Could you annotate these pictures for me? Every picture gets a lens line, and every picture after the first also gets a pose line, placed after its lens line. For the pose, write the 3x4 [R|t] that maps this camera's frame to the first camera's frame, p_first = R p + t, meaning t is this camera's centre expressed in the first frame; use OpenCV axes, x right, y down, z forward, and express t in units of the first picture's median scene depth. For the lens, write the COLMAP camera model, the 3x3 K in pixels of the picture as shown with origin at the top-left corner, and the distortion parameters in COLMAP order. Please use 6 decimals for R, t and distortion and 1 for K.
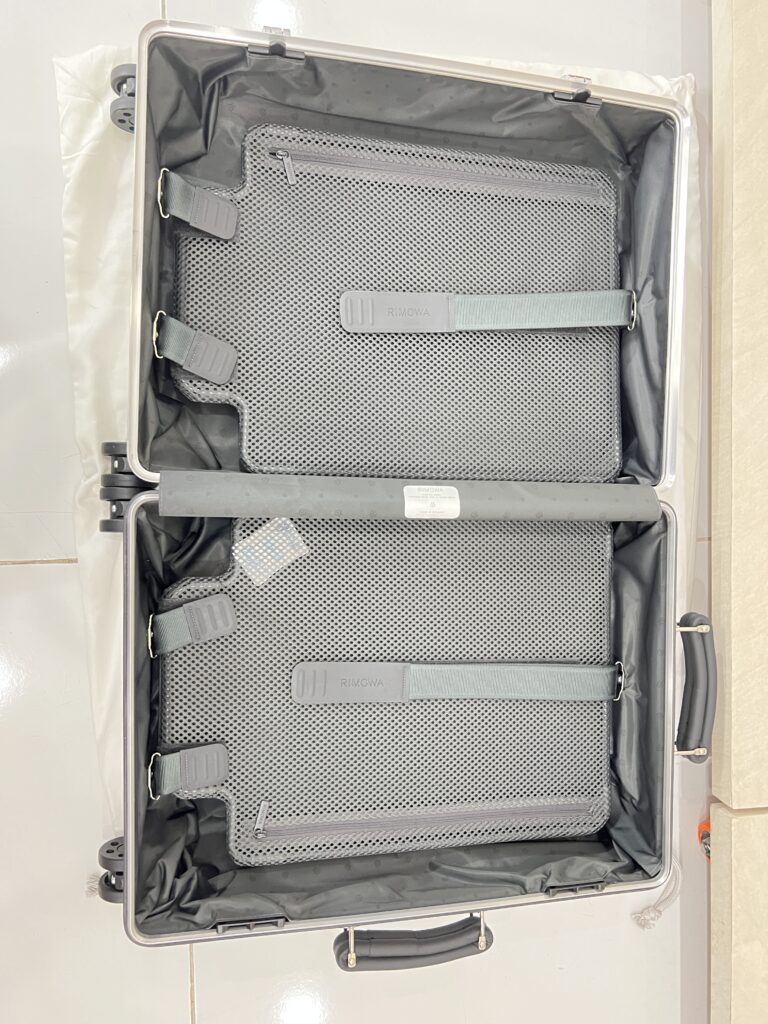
lens RADIAL K [[764.0, 0, 392.0], [0, 764.0, 516.3], [0, 0, 1]] dist [0.021305, -0.029570]
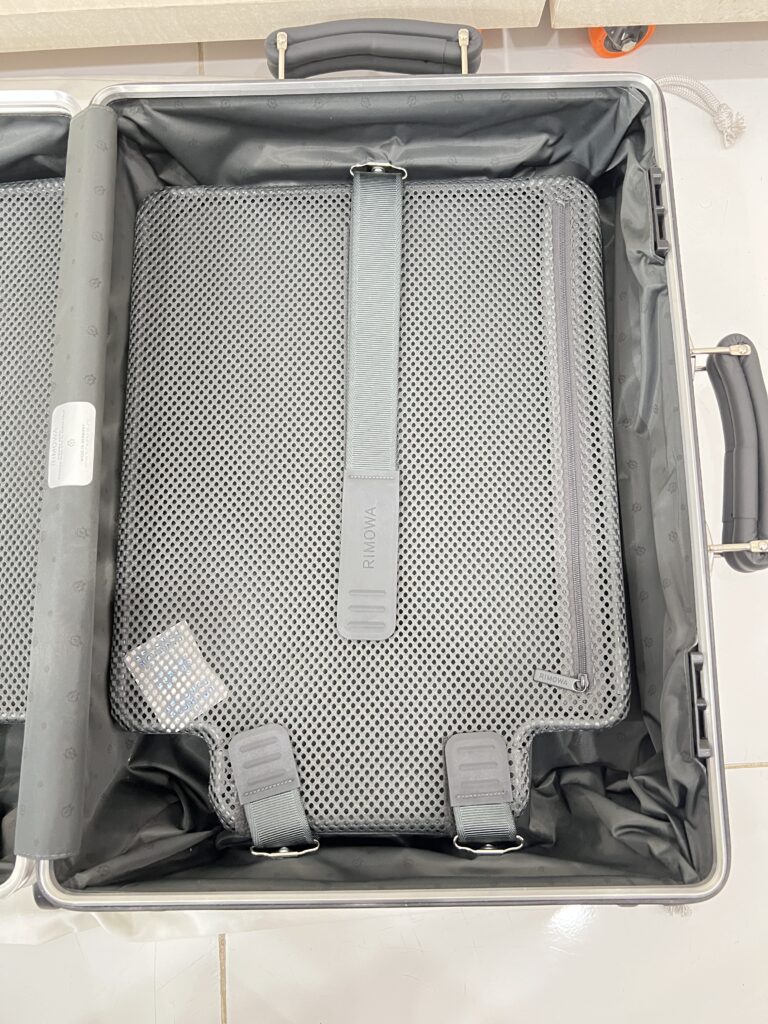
lens RADIAL K [[764.0, 0, 392.0], [0, 764.0, 516.3], [0, 0, 1]] dist [0.021305, -0.029570]
pose [[-0.030476, -0.998353, -0.048612, 0.014699], [0.999113, -0.029013, -0.030525, 0.270029], [0.029064, -0.049499, 0.998351, 0.318924]]
